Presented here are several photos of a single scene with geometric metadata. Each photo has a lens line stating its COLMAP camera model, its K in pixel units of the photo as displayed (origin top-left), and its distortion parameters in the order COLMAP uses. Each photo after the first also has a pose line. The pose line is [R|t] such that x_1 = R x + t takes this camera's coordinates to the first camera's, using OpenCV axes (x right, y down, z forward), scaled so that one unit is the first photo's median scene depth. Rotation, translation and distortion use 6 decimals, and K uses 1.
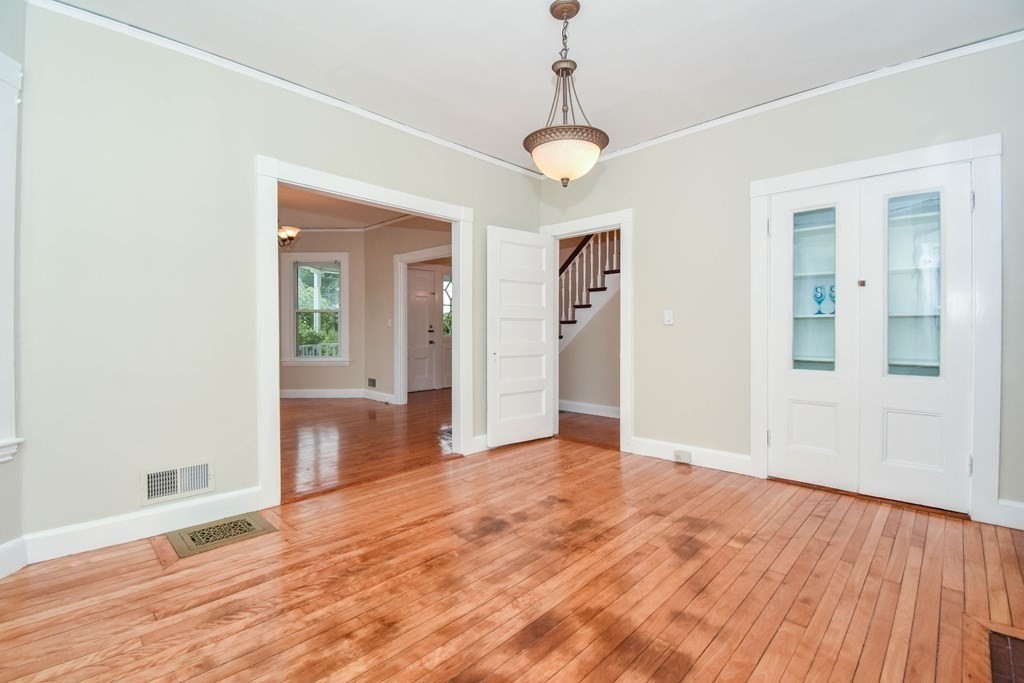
lens RADIAL K [[470.3, 0, 510.1], [0, 470.3, 334.6], [0, 0, 1]] dist [-0.010938, -0.013811]
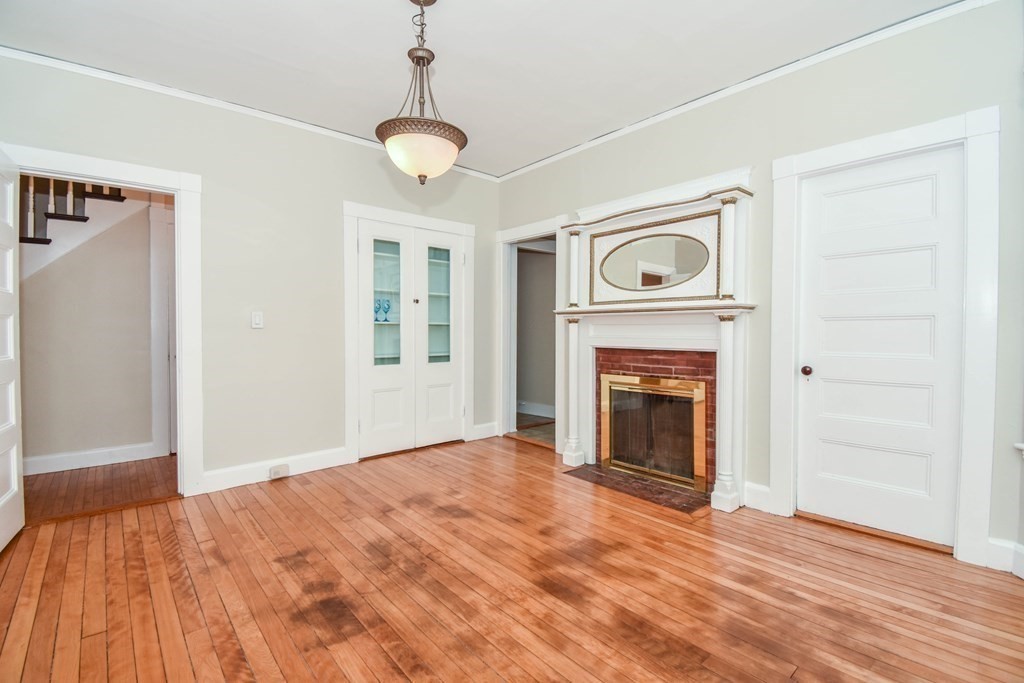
lens RADIAL K [[470.3, 0, 509.0], [0, 470.3, 342.7], [0, 0, 1]] dist [-0.010938, -0.013811]
pose [[0.061133, -0.031013, 0.997648, -0.746260], [0.011262, 0.999475, 0.030380, -0.024768], [-0.998066, 0.009378, 0.061450, 0.695468]]
